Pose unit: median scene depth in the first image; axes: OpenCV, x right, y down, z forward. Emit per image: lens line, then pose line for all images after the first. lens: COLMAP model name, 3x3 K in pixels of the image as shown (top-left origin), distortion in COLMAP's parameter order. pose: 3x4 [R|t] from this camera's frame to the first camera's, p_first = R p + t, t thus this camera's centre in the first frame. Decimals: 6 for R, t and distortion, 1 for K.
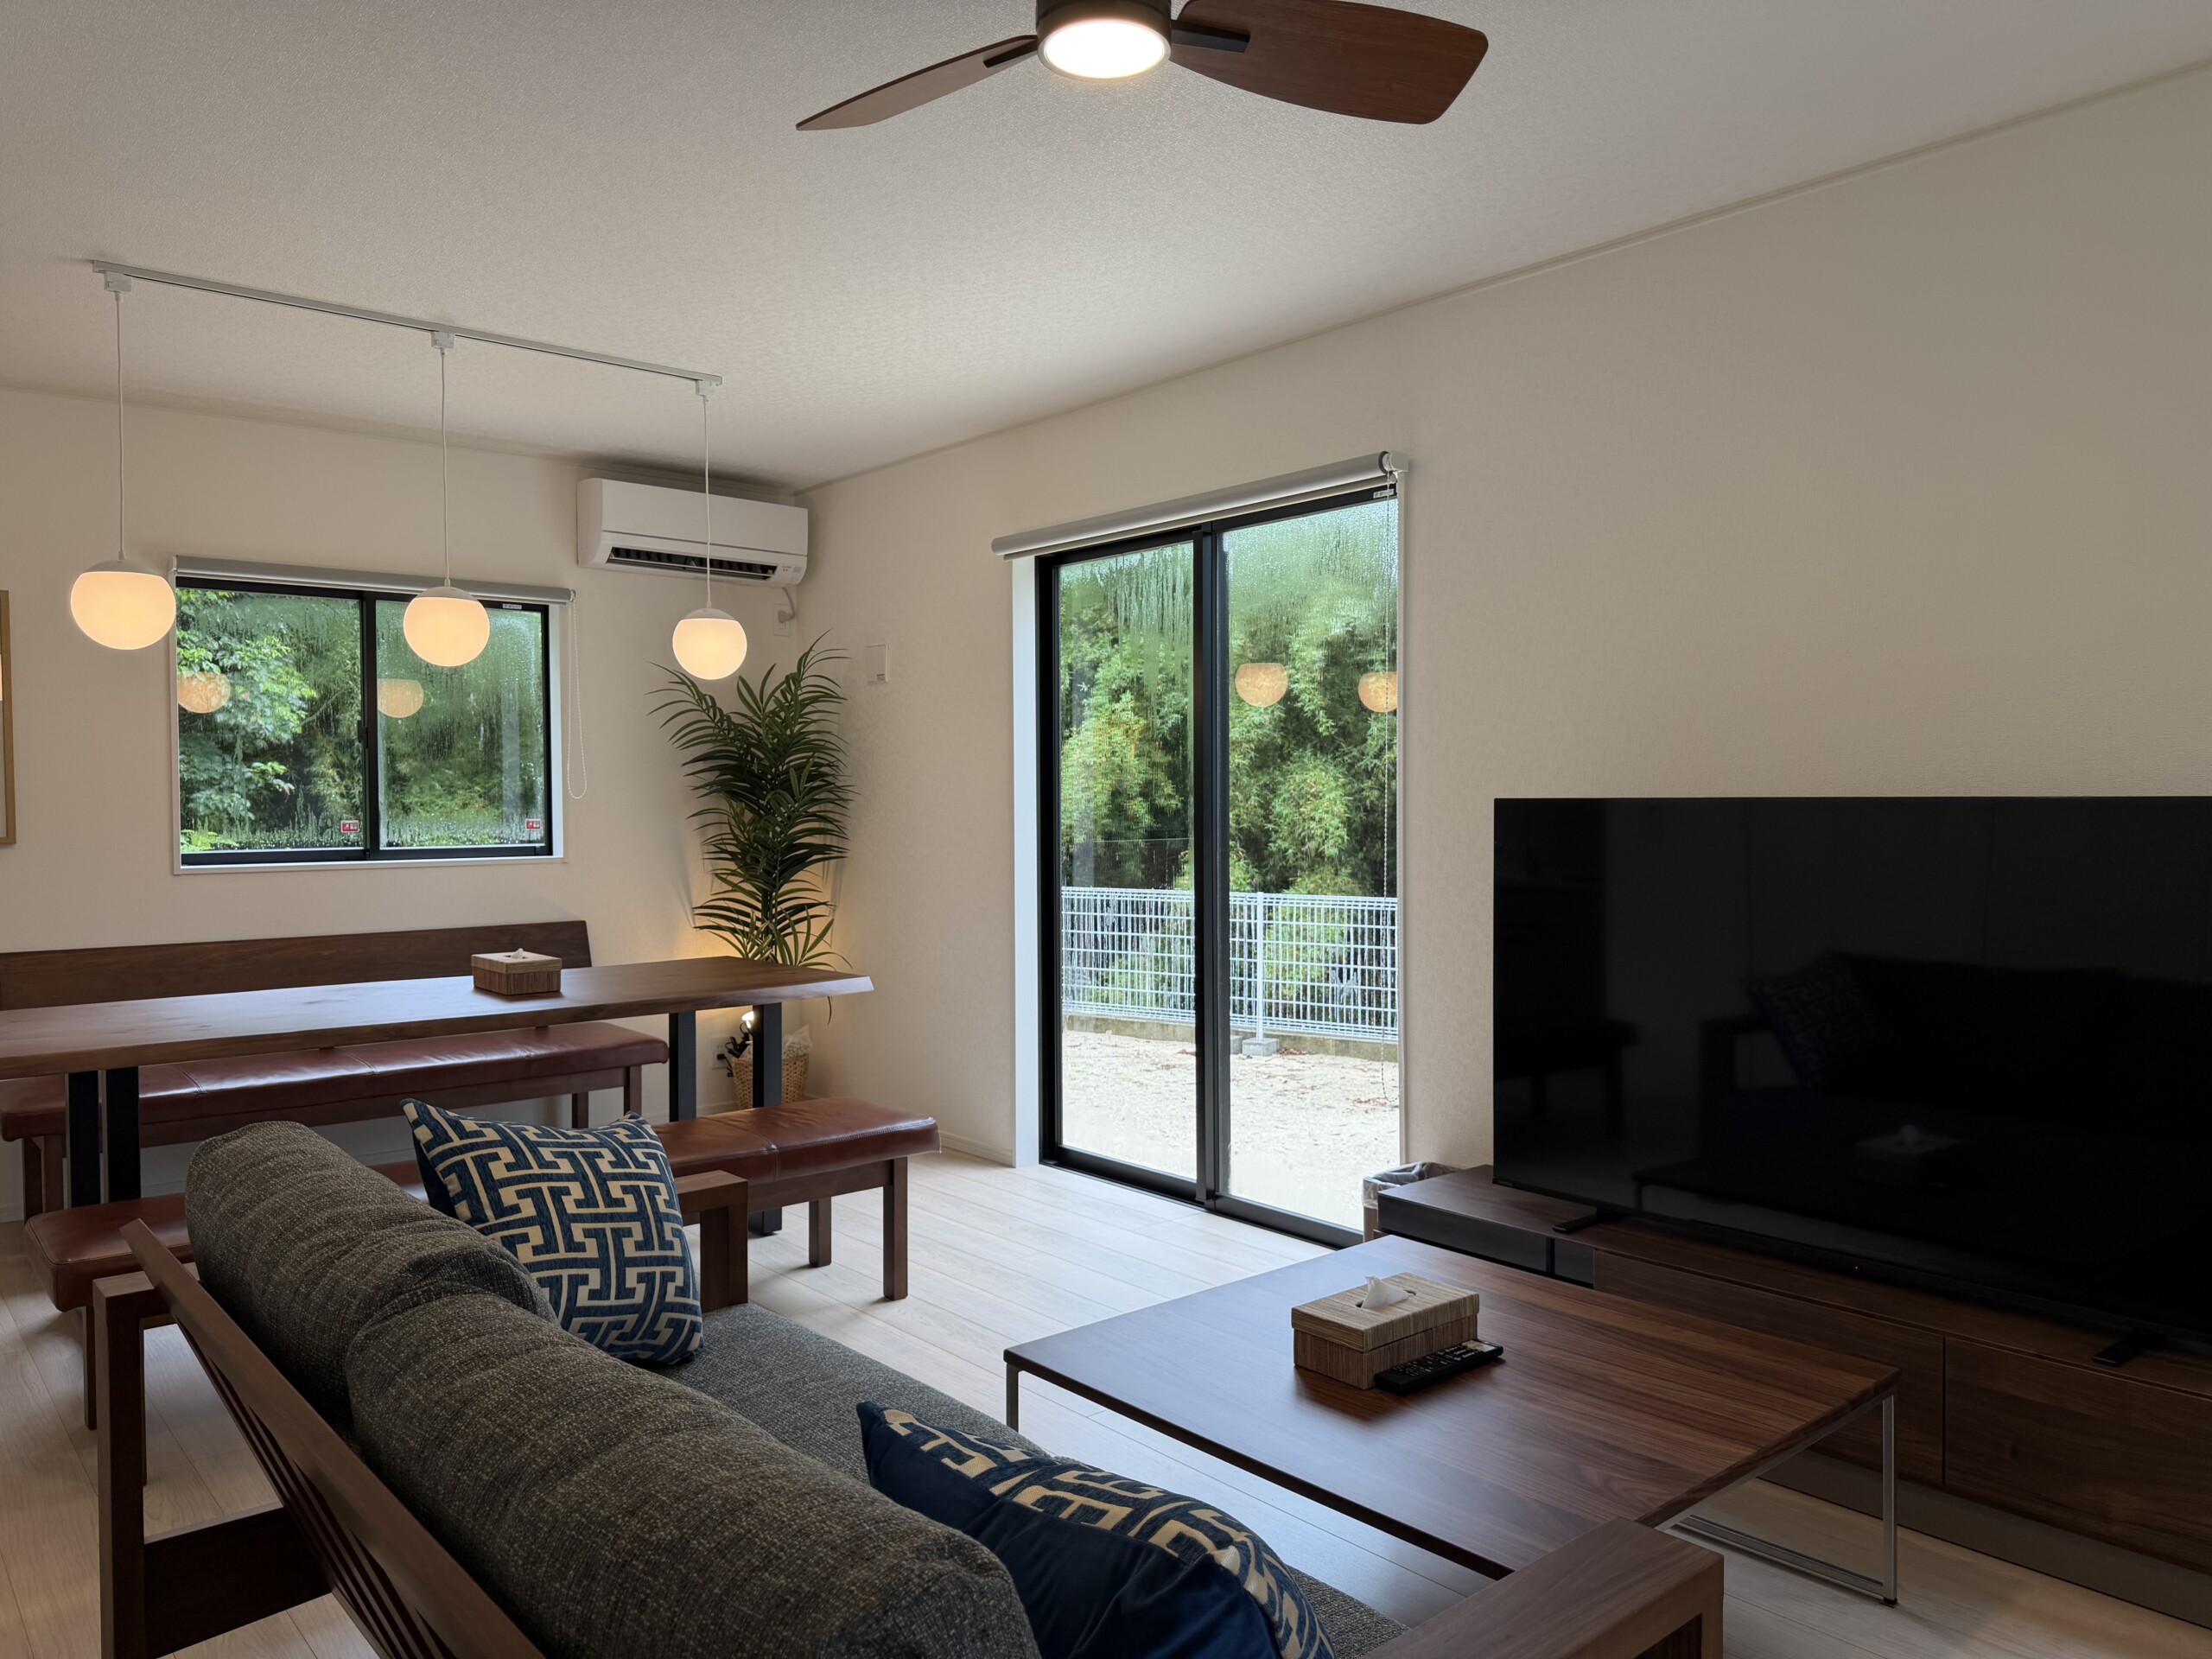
lens RADIAL K [[1564.7, 0, 1106.0], [0, 1564.7, 829.5], [0, 0, 1]] dist [0.165239, -0.221451]
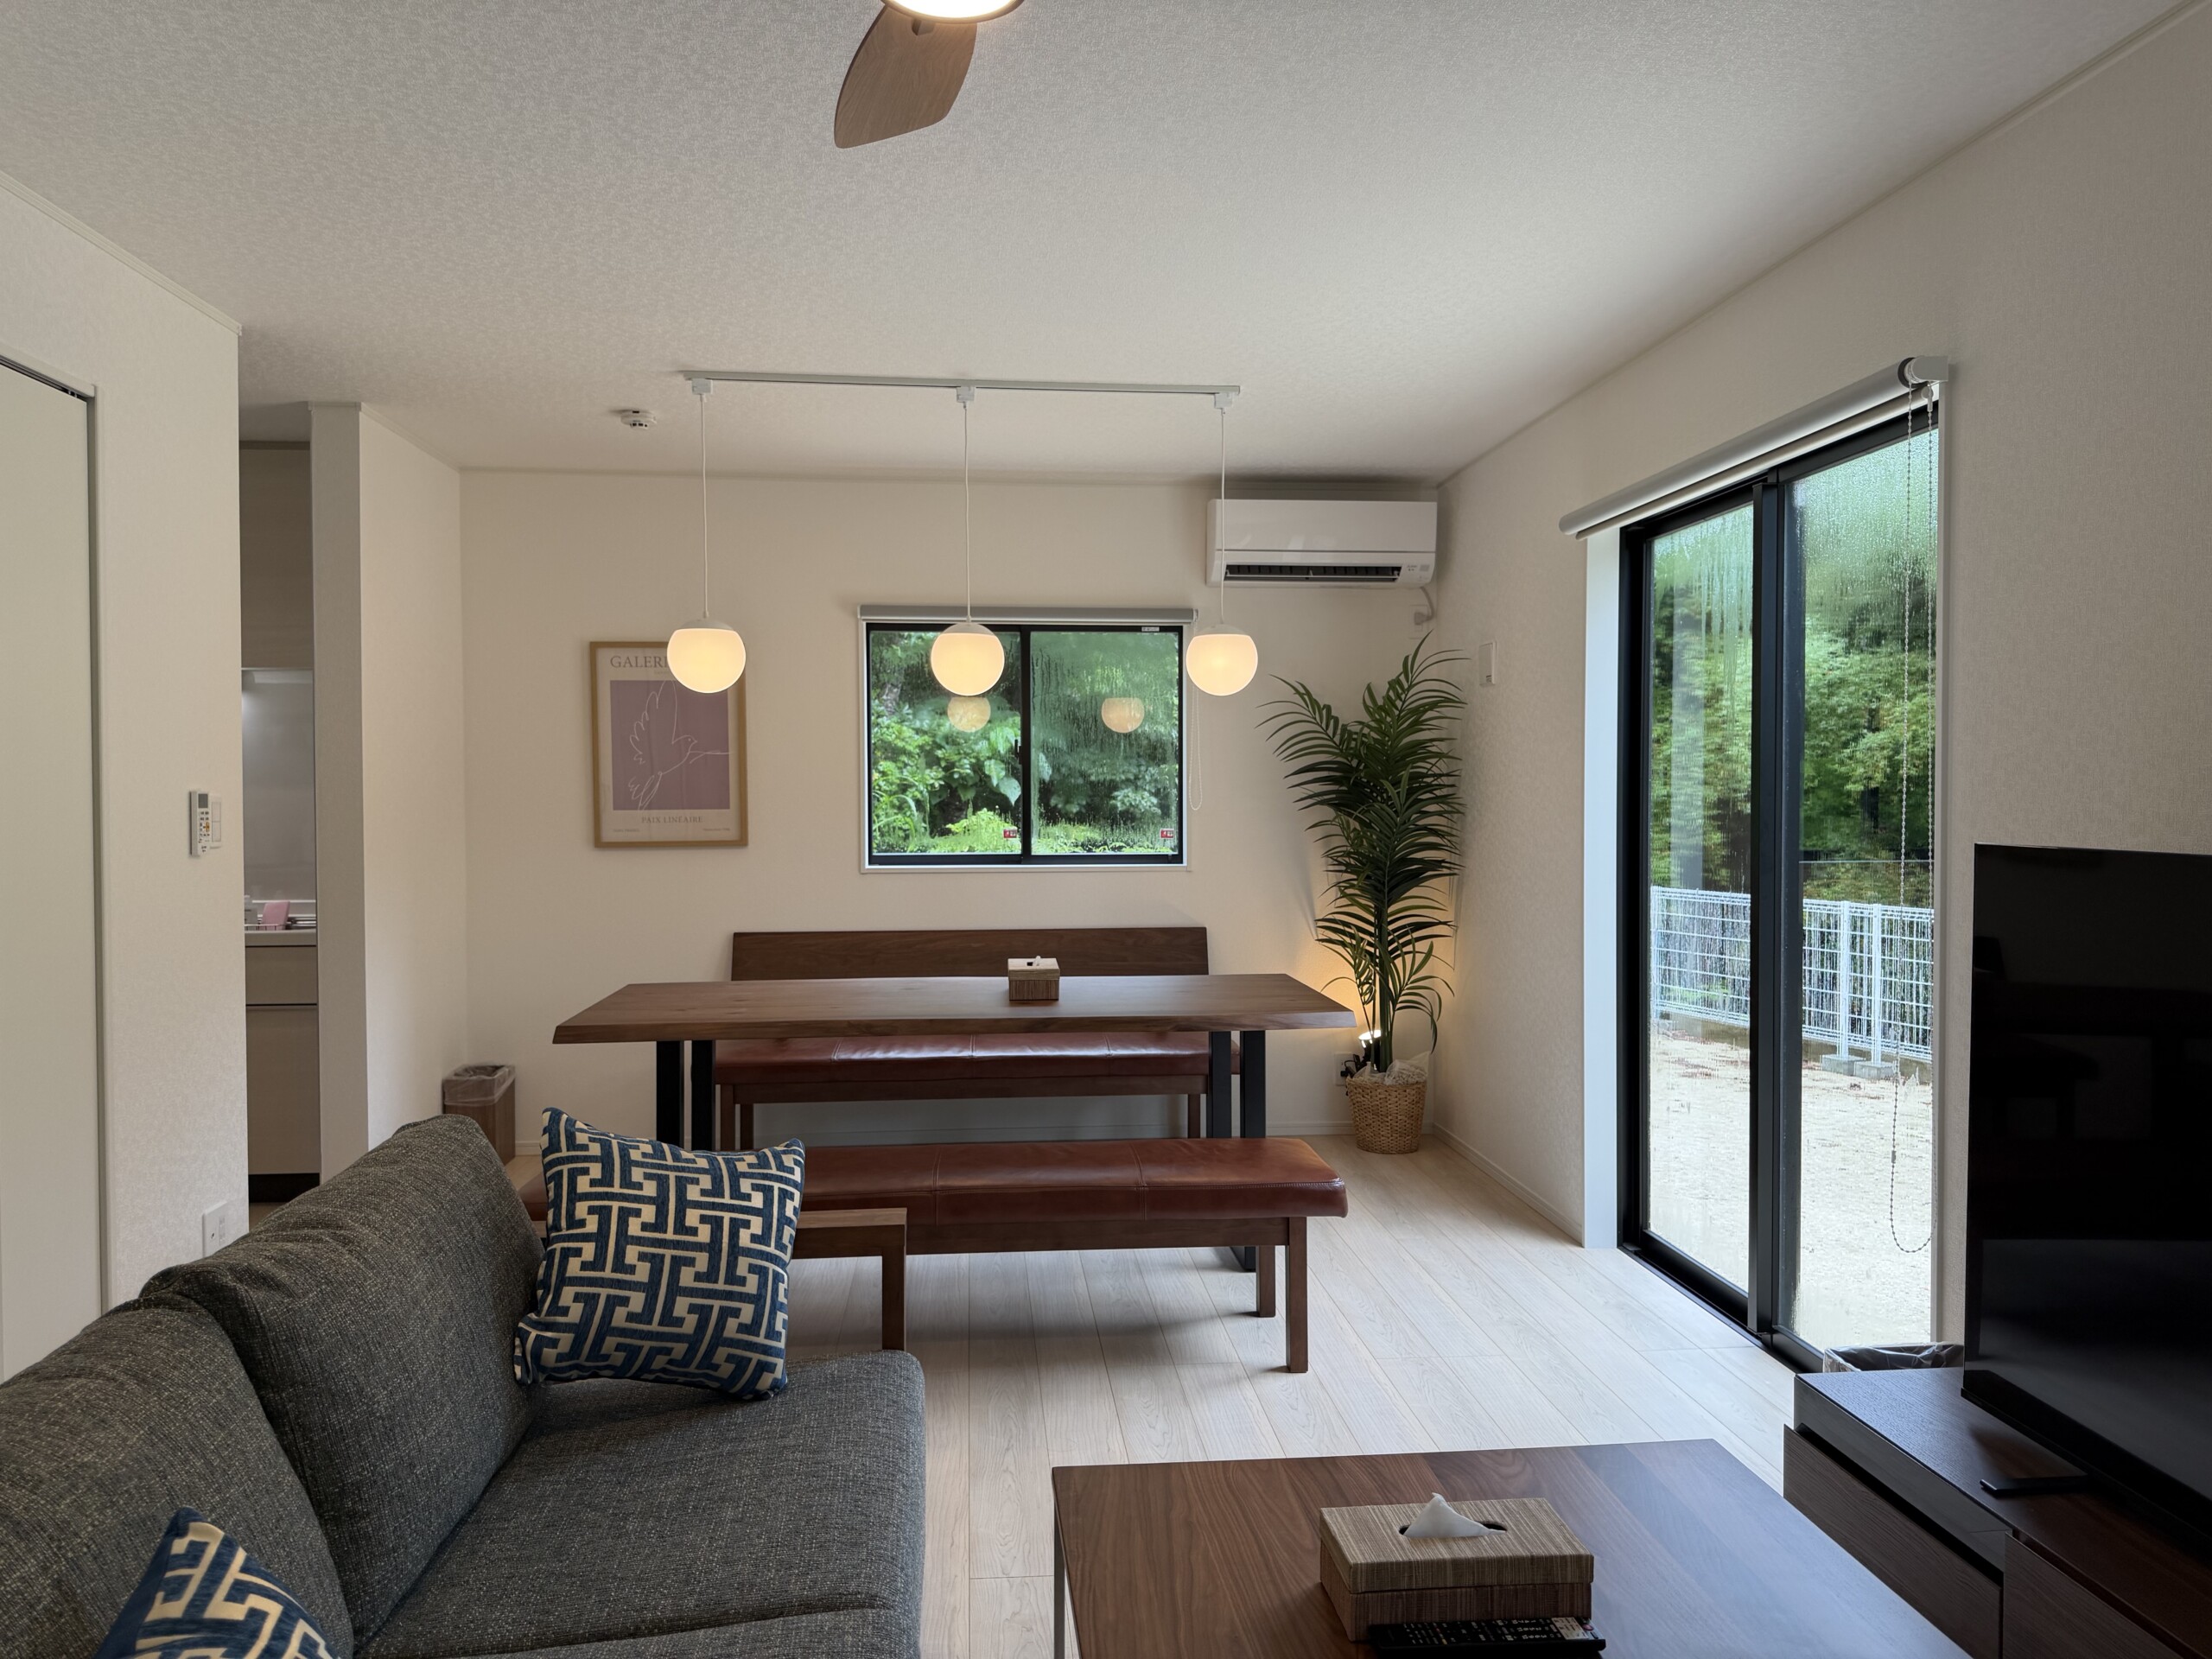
lens RADIAL K [[1564.7, 0, 1106.0], [0, 1564.7, 829.5], [0, 0, 1]] dist [0.165239, -0.221451]
pose [[0.817426, 0.018107, -0.575749, 0.222800], [-0.014258, 0.999836, 0.011201, -0.018502], [0.575857, -0.000947, 0.817550, 0.137256]]
